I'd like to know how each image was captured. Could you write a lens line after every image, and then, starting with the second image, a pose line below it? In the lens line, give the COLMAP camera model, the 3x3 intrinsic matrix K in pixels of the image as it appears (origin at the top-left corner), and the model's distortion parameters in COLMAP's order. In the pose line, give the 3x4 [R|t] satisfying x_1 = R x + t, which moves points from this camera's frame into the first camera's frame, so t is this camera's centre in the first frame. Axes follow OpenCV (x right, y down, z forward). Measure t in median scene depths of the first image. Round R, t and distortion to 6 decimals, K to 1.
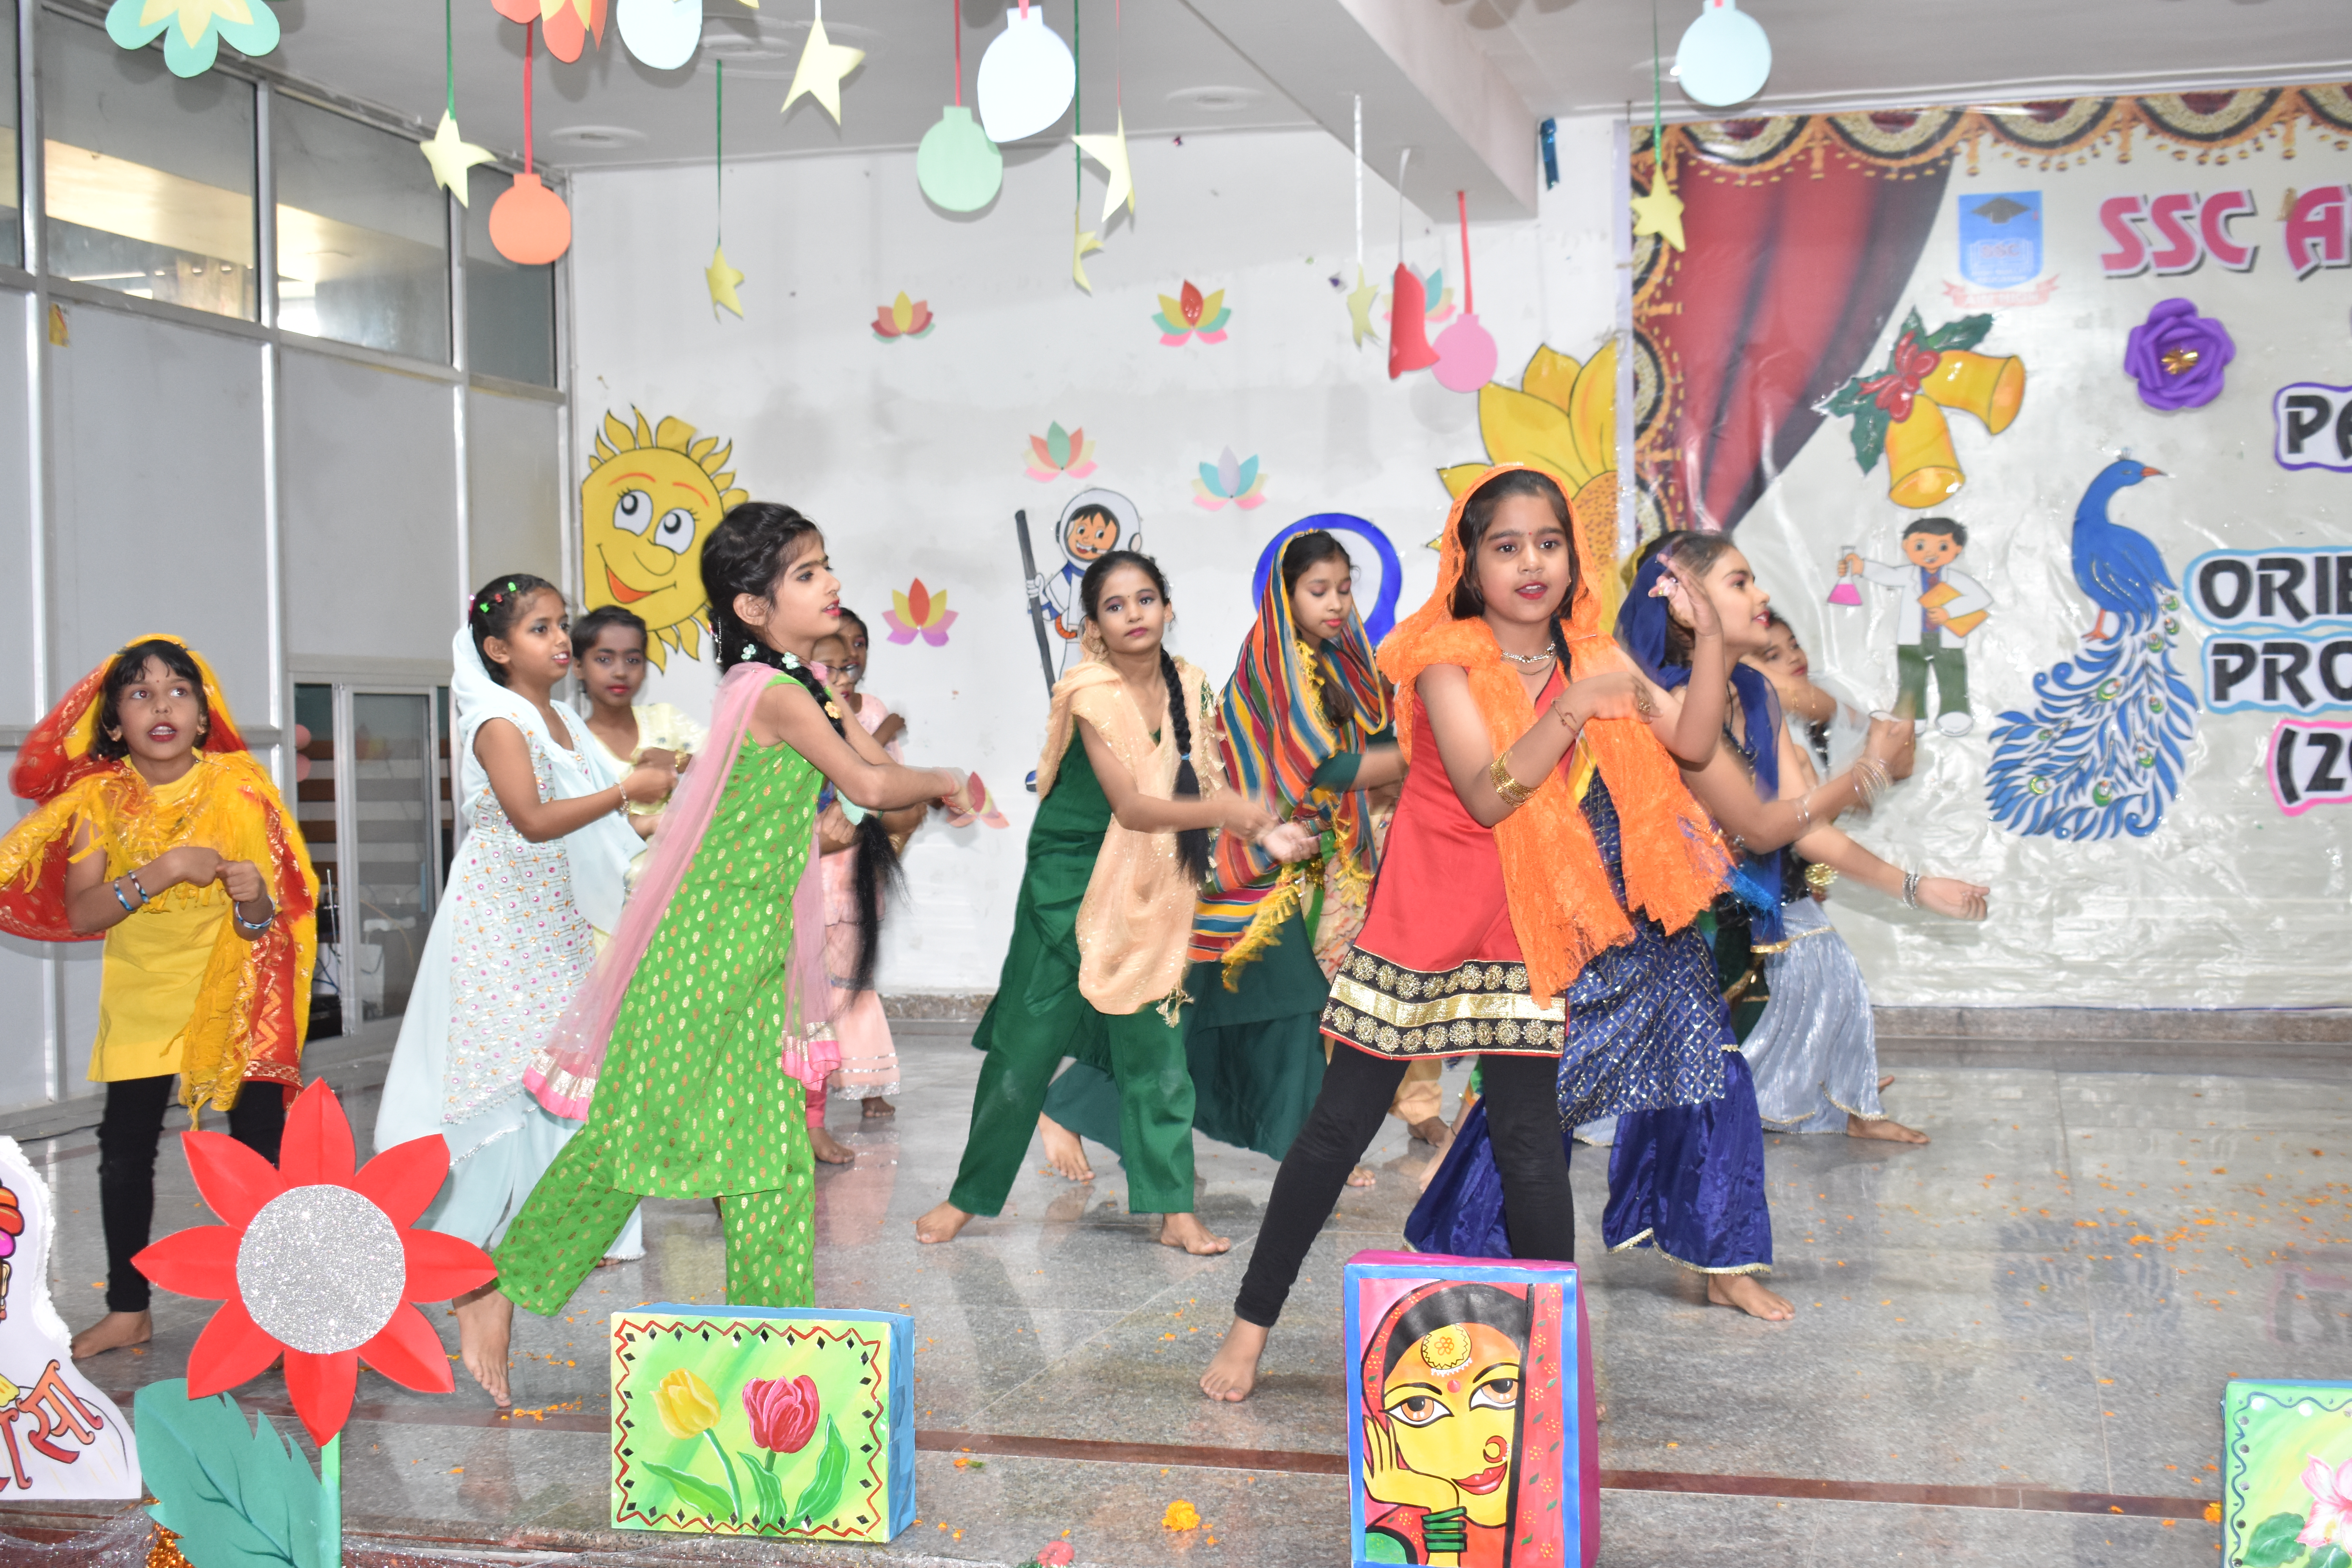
lens RADIAL K [[2991.8, 0, 1176.0], [0, 2991.8, 784.0], [0, 0, 1]] dist [-0.054817, 0.009835]
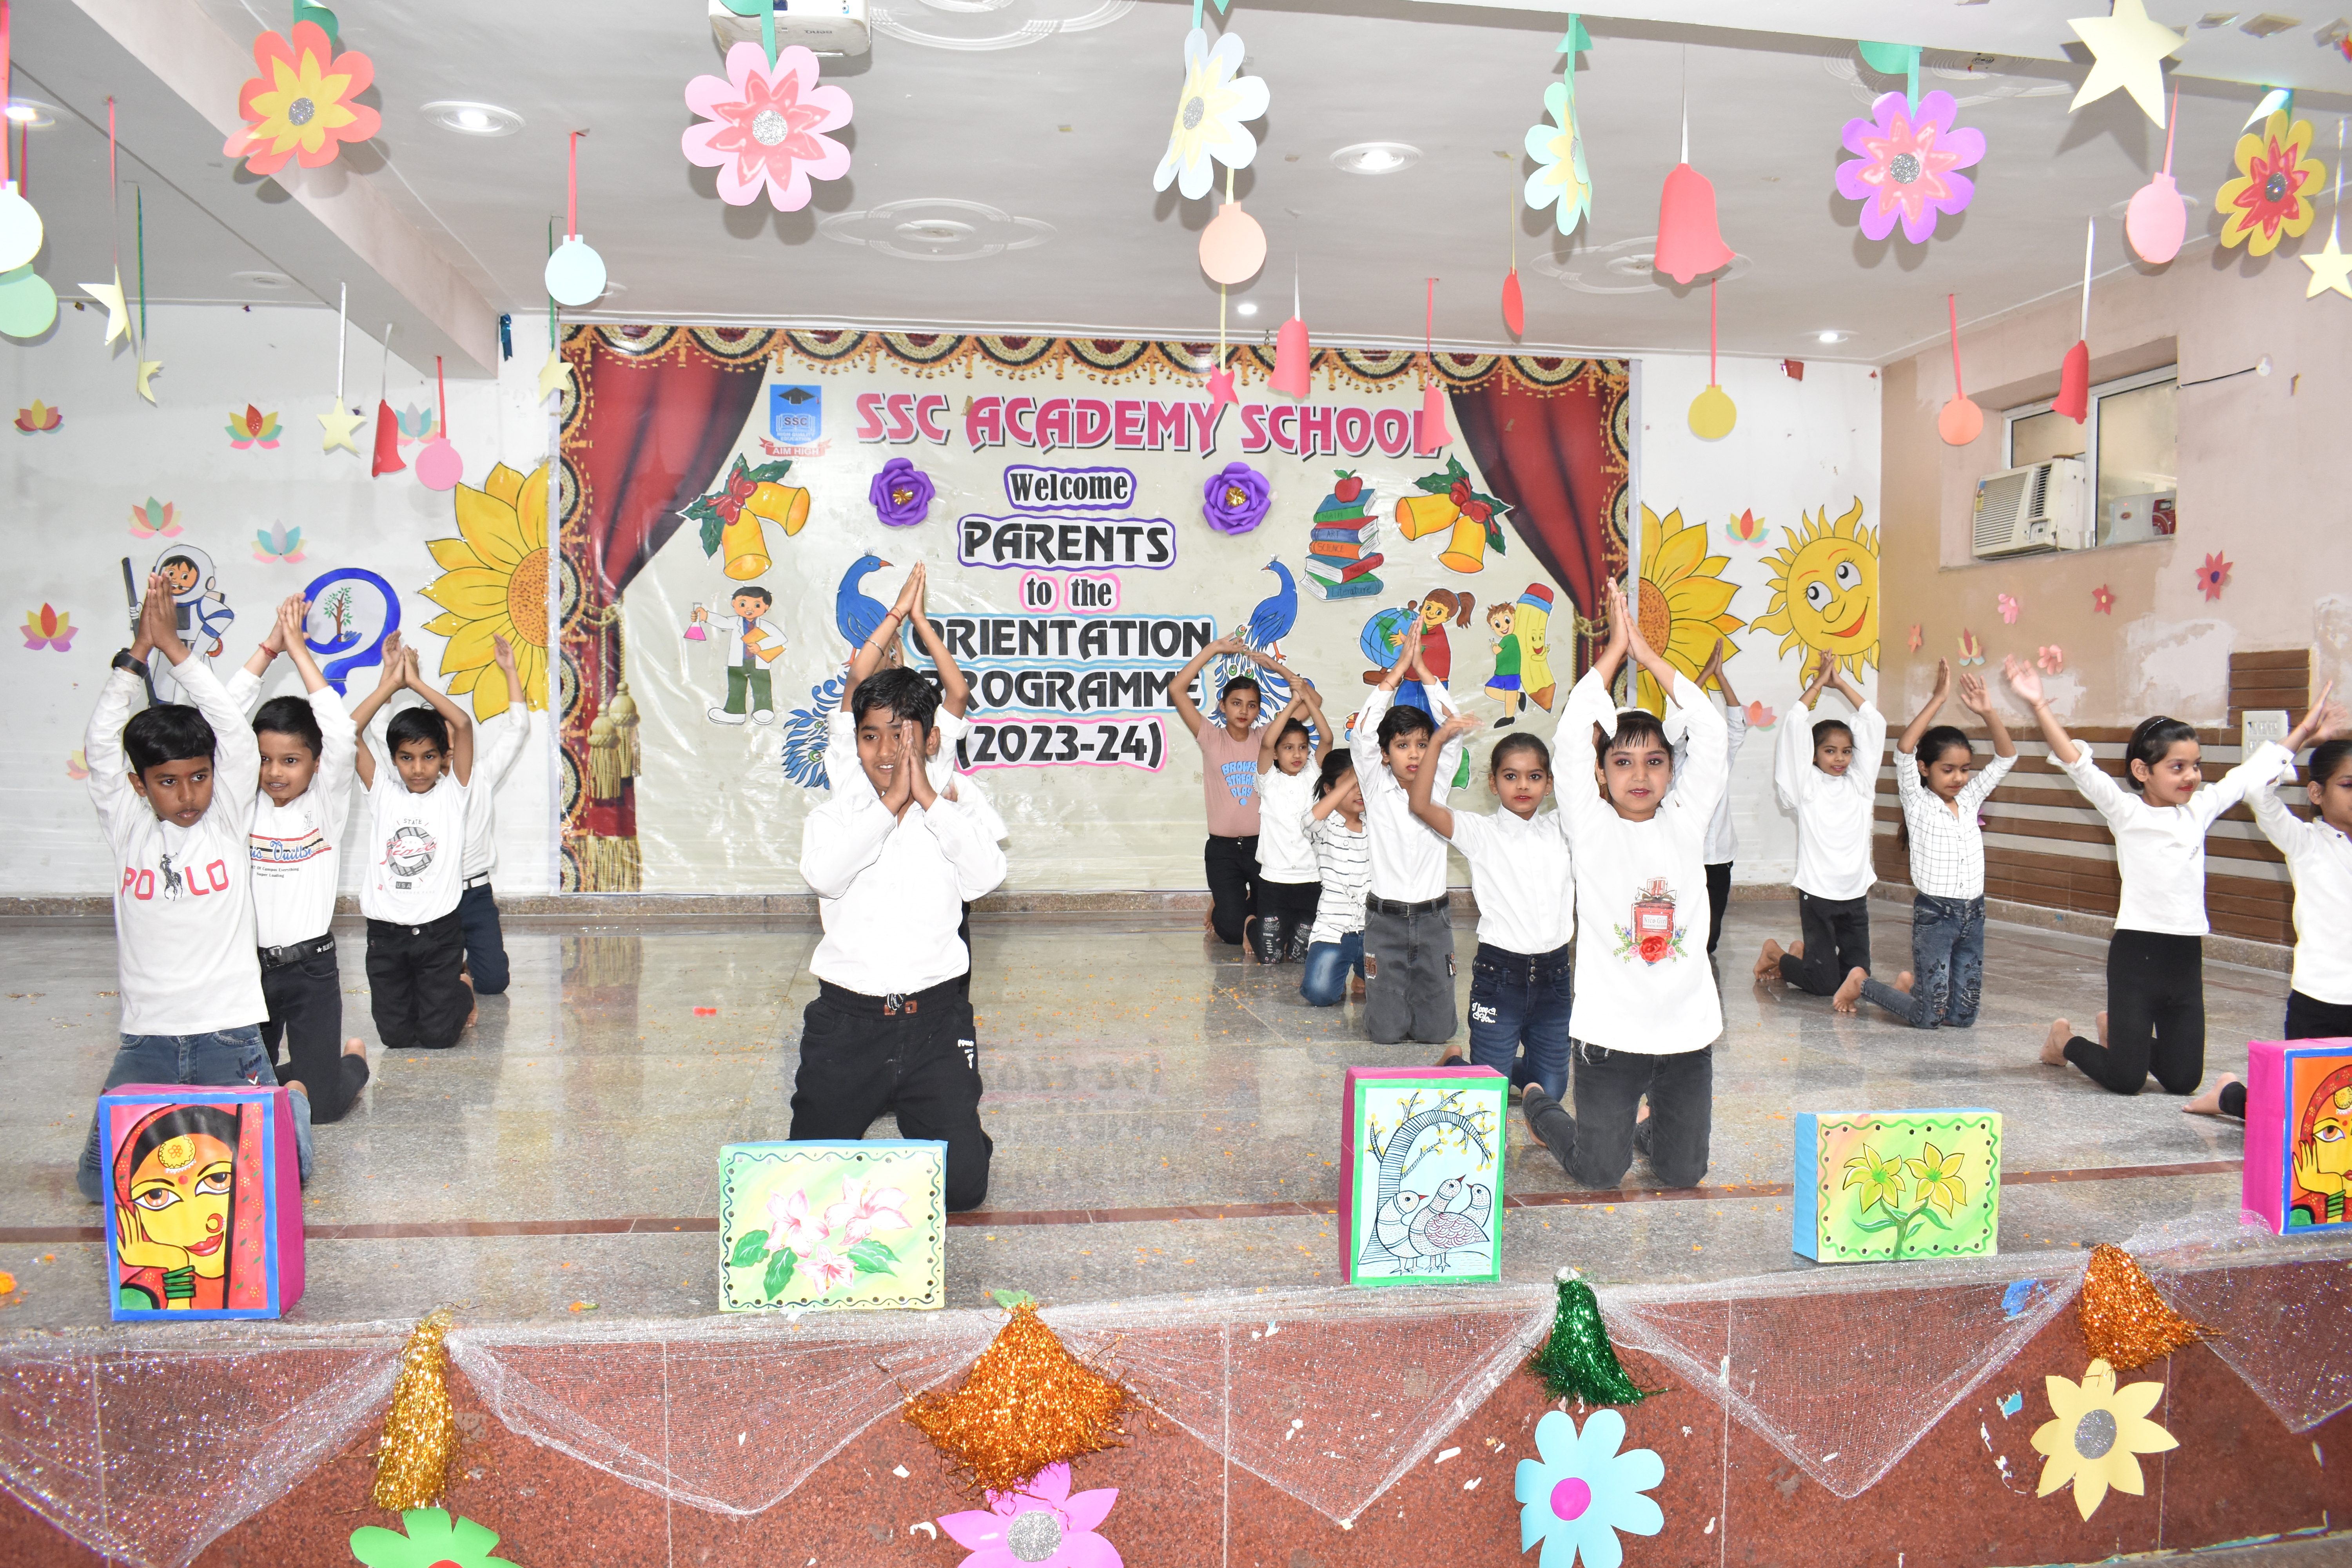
lens RADIAL K [[1835.7, 0, 1182.9], [0, 1835.7, 782.0], [0, 0, 1]] dist [-0.096629, 0.016641]
pose [[0.910030, 0.003485, 0.414527, 0.062321], [-0.009096, 0.999892, 0.011562, 0.001177], [-0.414442, -0.014292, 0.909964, 0.021532]]
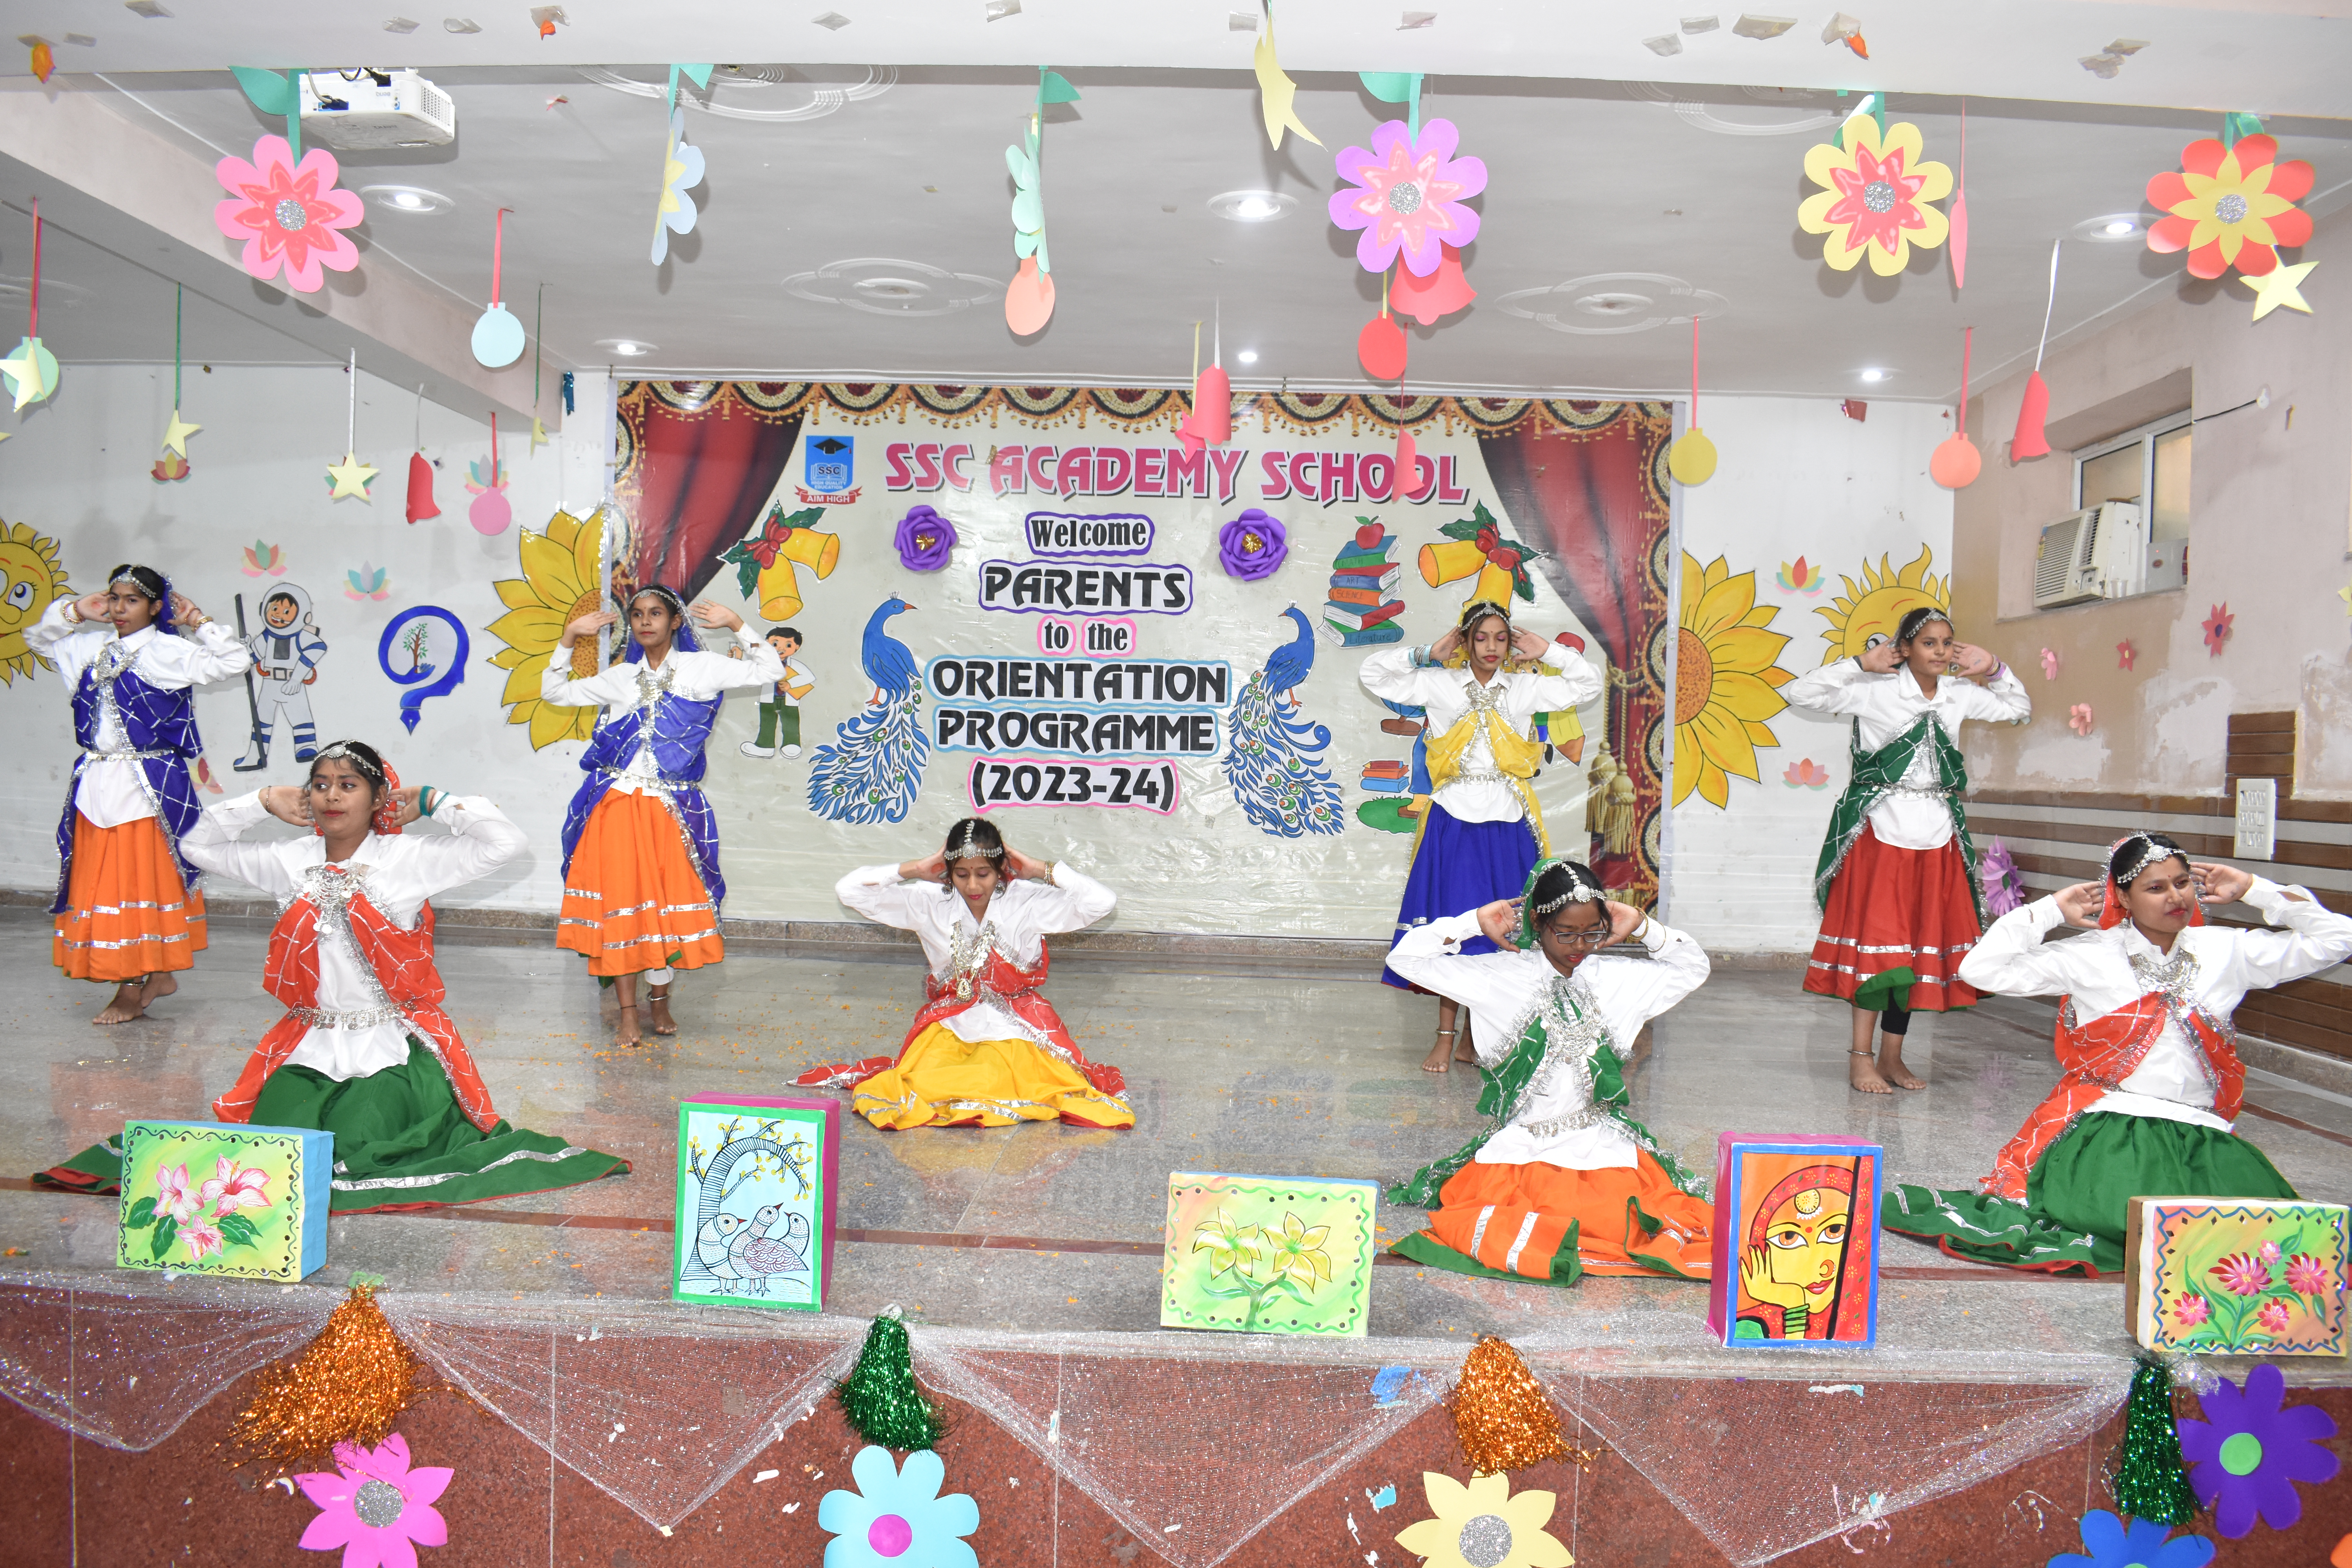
lens RADIAL K [[1835.7, 0, 1182.9], [0, 1835.7, 782.0], [0, 0, 1]] dist [-0.096629, 0.016641]
pose [[0.970327, 0.037979, 0.238797, 0.234101], [-0.036936, 0.999279, -0.008841, -0.002232], [-0.238960, -0.000241, 0.971029, -0.045737]]
